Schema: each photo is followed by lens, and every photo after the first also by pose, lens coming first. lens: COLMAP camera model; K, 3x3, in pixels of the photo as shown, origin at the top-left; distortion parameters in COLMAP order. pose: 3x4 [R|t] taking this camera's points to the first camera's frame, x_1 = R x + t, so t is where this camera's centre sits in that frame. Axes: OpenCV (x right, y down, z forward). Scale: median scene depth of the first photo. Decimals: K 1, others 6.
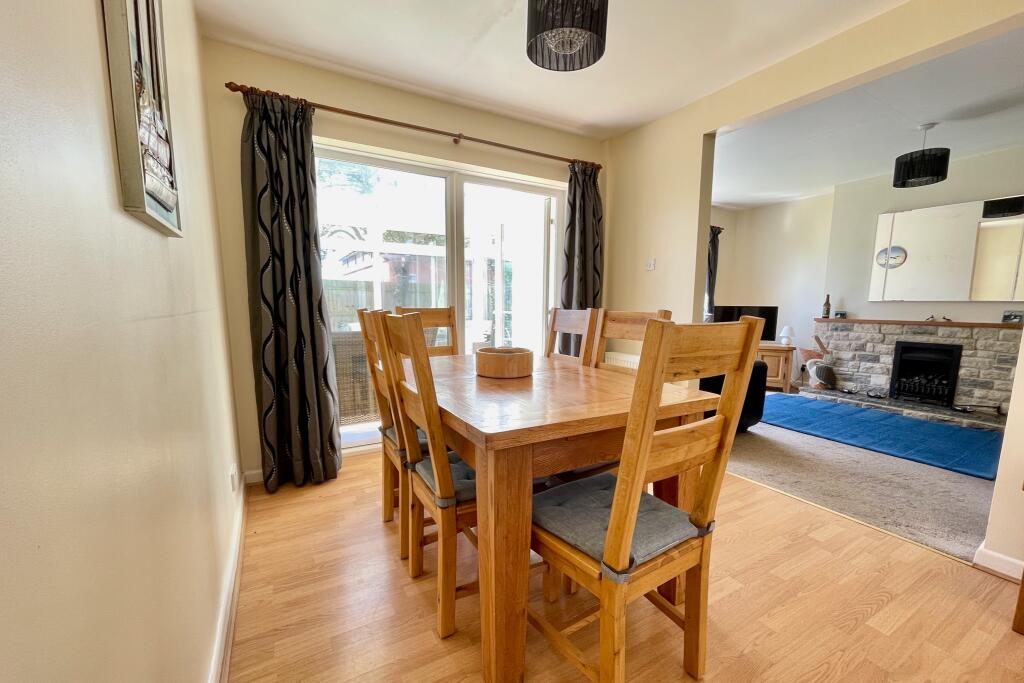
lens RADIAL K [[412.8, 0, 510.0], [0, 412.8, 365.8], [0, 0, 1]] dist [-0.001129, -0.000717]
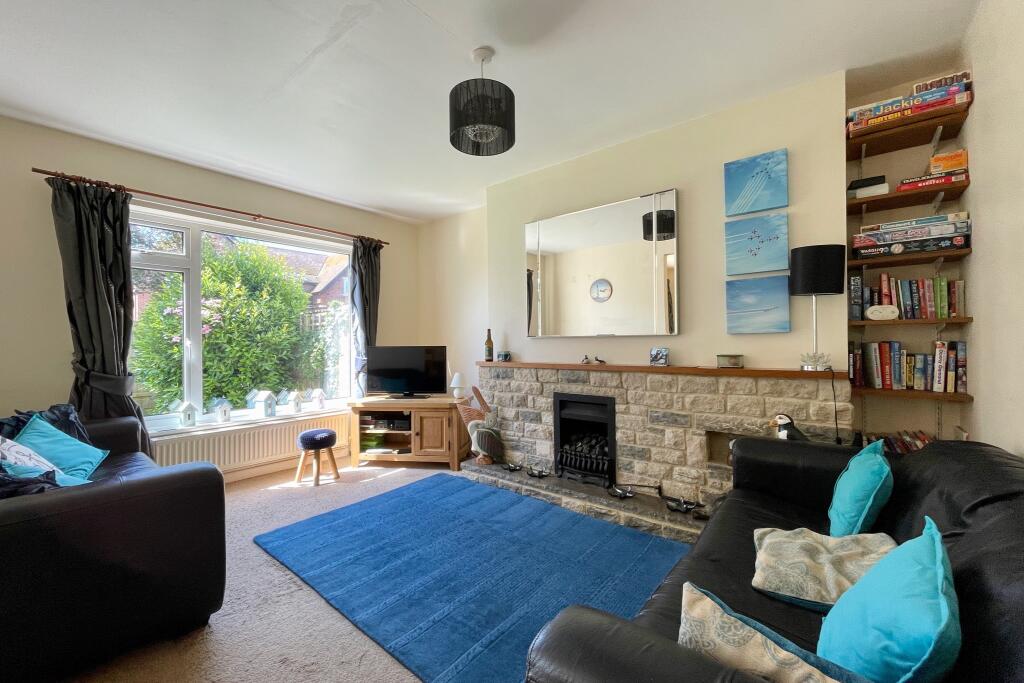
lens RADIAL K [[412.8, 0, 510.7], [0, 412.8, 341.4], [0, 0, 1]] dist [-0.001129, -0.000717]
pose [[0.935002, -0.012129, 0.354435, 0.616720], [0.066038, 0.987890, -0.140404, -0.051796], [-0.348440, 0.154684, 0.924479, 0.355280]]
